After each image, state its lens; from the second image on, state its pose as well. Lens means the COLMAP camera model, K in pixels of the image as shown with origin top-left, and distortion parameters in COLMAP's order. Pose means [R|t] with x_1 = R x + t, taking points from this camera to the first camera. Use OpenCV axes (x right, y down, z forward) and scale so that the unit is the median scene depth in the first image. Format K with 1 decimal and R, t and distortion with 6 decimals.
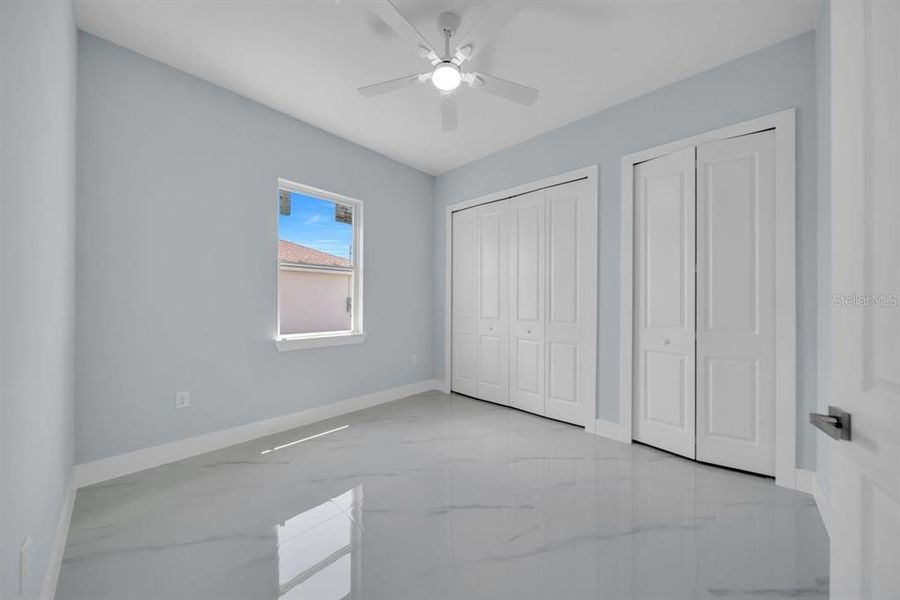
lens RADIAL K [[307.9, 0, 448.7], [0, 307.9, 297.6], [0, 0, 1]] dist [-0.000356, -0.000008]
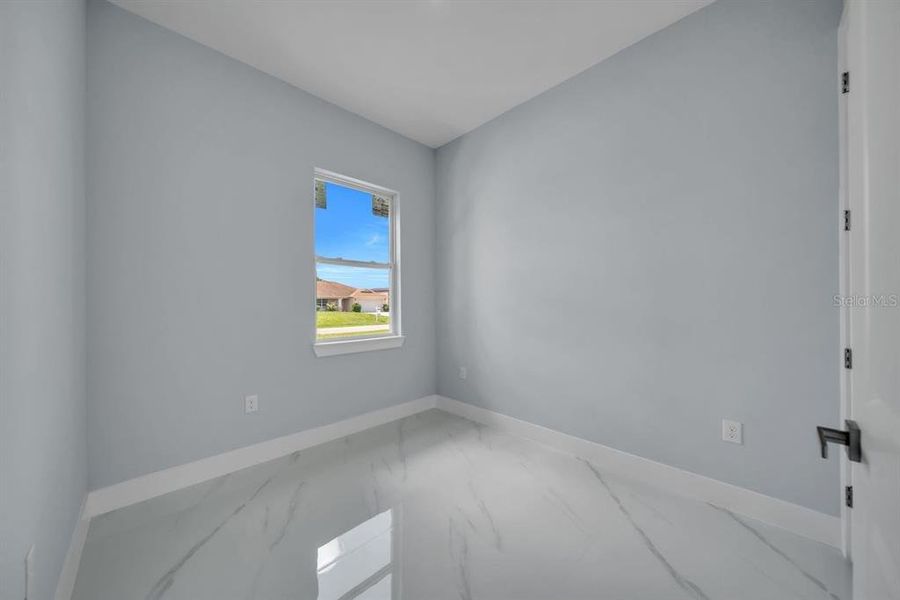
lens RADIAL K [[431.5, 0, 450.0], [0, 431.5, 300.0], [0, 0, 1]] dist [0.000446, -0.000418]
pose [[0.993691, -0.010183, 0.111694, -0.281111], [0.009185, 0.999913, 0.009448, -0.002573], [-0.111780, -0.008363, 0.993698, -0.305290]]
